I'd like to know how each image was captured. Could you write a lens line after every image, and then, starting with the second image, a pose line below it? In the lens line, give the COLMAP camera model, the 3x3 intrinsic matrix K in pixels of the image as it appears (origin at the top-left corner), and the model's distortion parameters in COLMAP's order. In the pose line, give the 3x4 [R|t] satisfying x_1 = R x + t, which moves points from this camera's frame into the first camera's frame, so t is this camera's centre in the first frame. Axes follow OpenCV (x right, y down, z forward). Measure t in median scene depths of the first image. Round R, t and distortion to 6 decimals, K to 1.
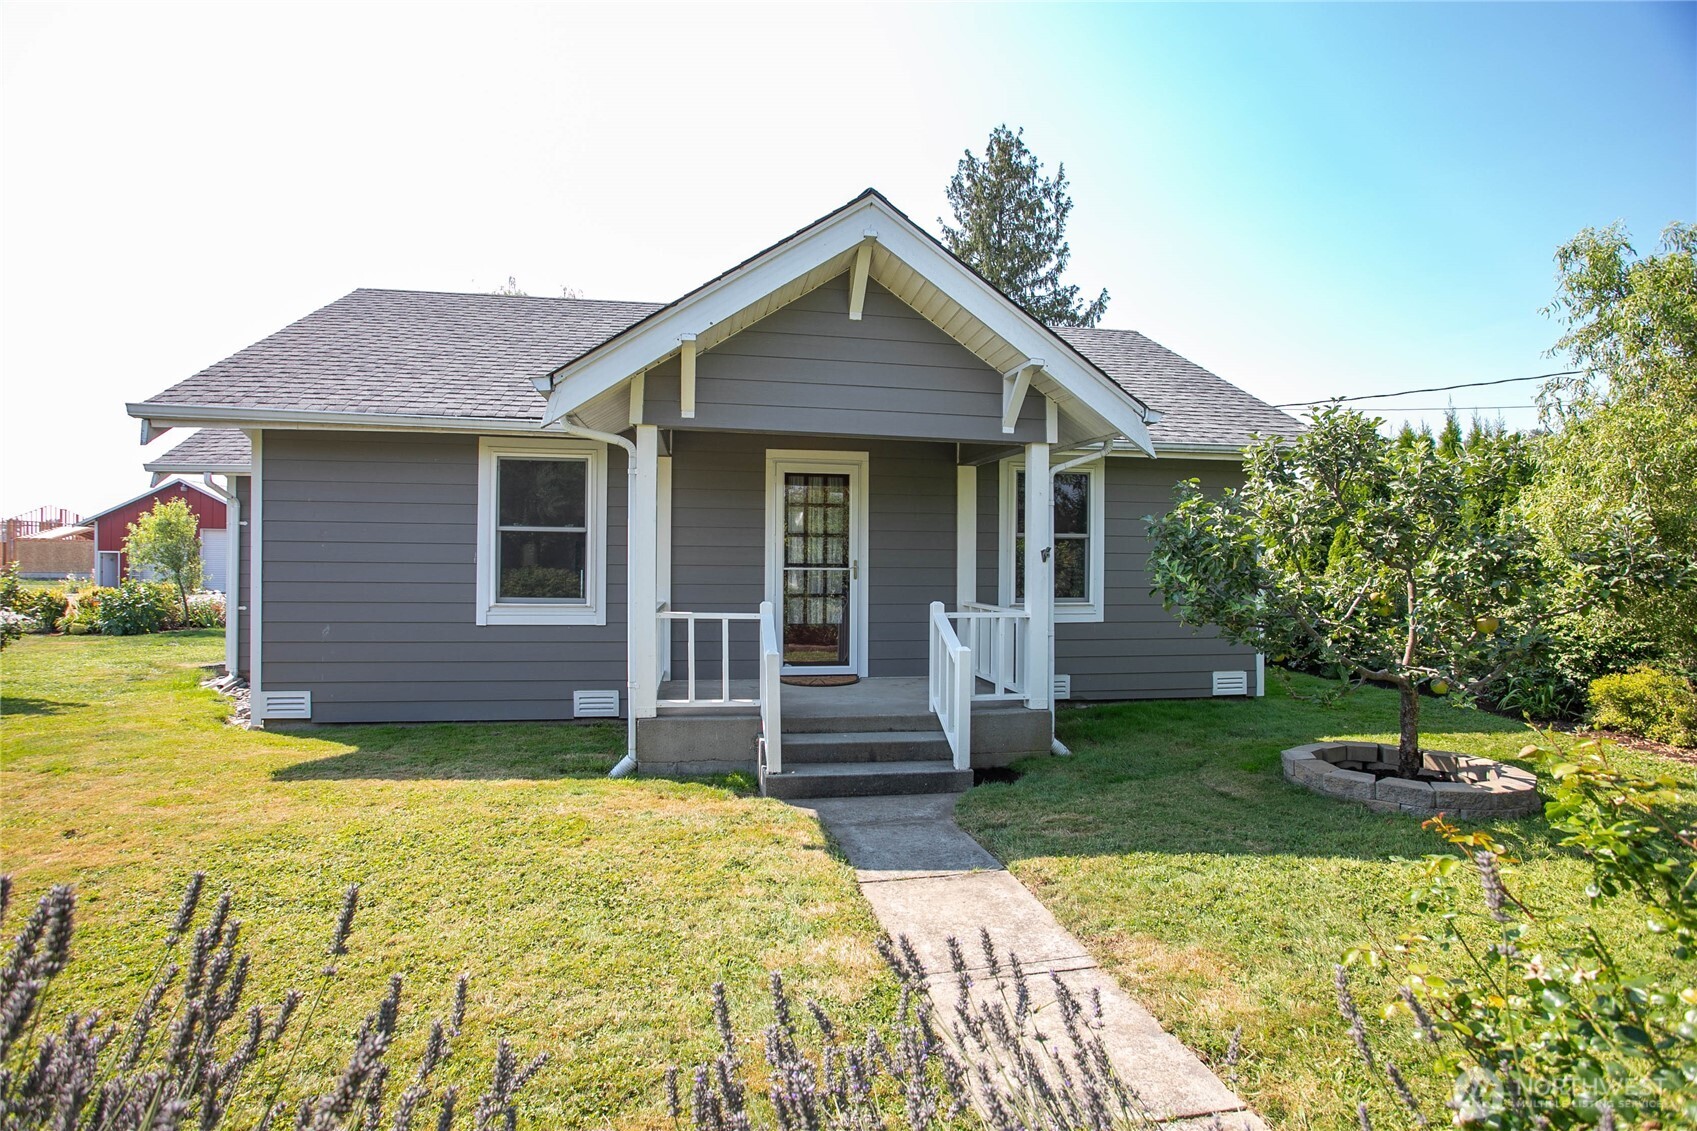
lens RADIAL K [[806.3, 0, 849.1], [0, 806.3, 550.1], [0, 0, 1]] dist [0.000661, 0.000052]
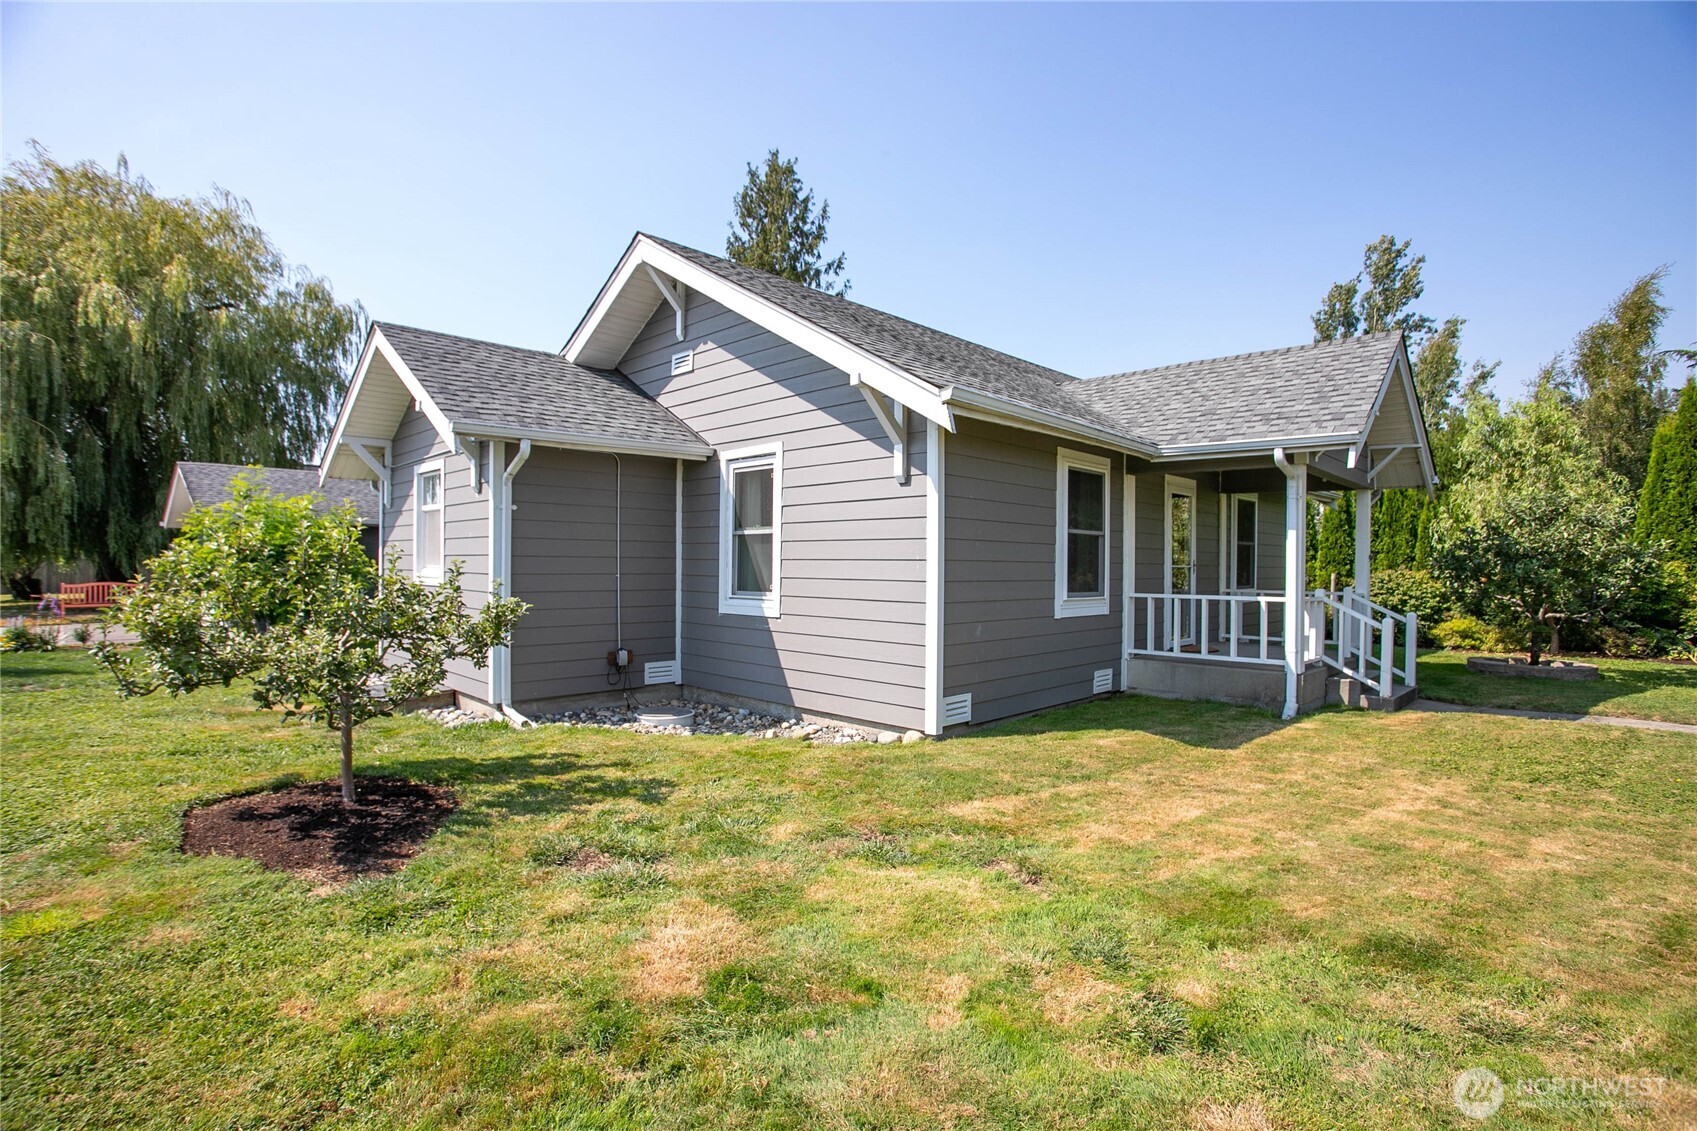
lens RADIAL K [[805.8, 0, 848.5], [0, 805.8, 565.5], [0, 0, 1]] dist [-0.081142, 0.044578]
pose [[0.819390, 0.003547, 0.573226, -1.309667], [-0.021606, 0.999461, 0.024700, -0.000003], [-0.572829, -0.032624, 0.819025, 0.258435]]
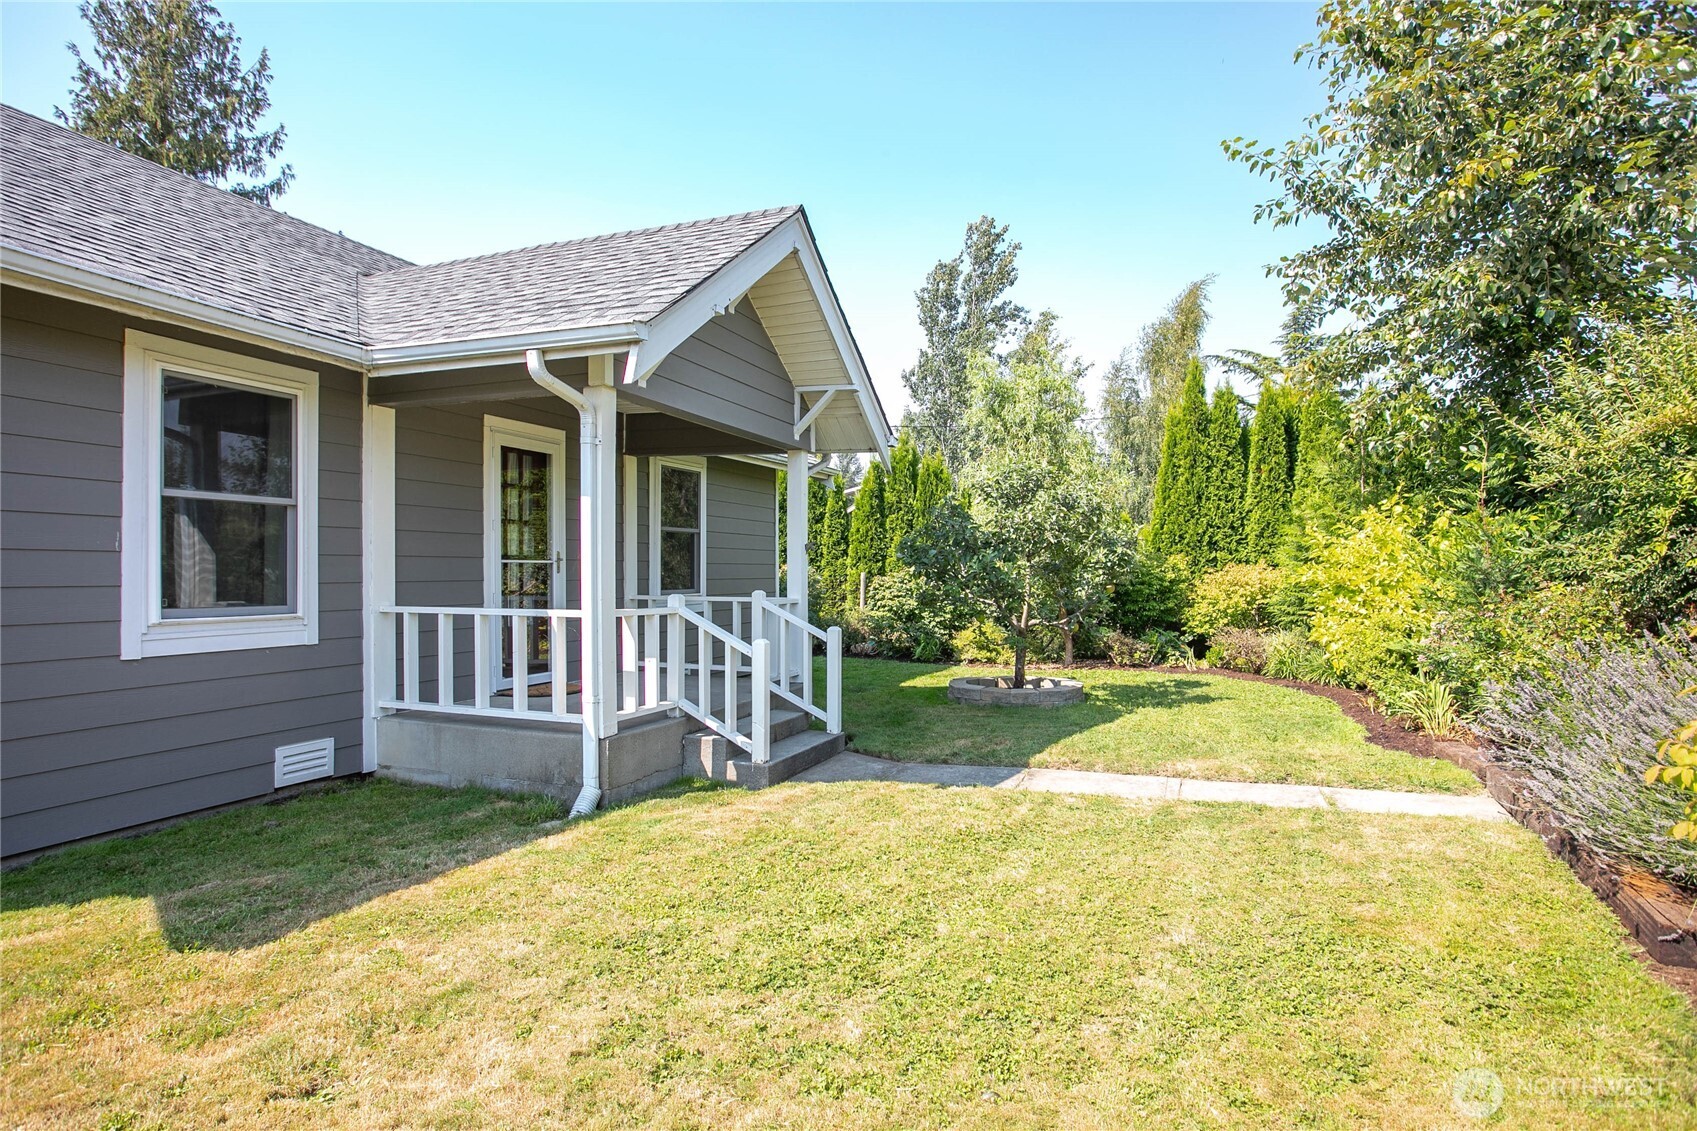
lens RADIAL K [[895.2, 0, 808.2], [0, 895.2, 563.6], [0, 0, 1]] dist [-0.006005, -0.000720]
pose [[0.558861, 0.002779, 0.829257, -0.704753], [-0.022398, 0.999680, 0.011744, 0.006912], [-0.828959, -0.025137, 0.558745, 0.240410]]
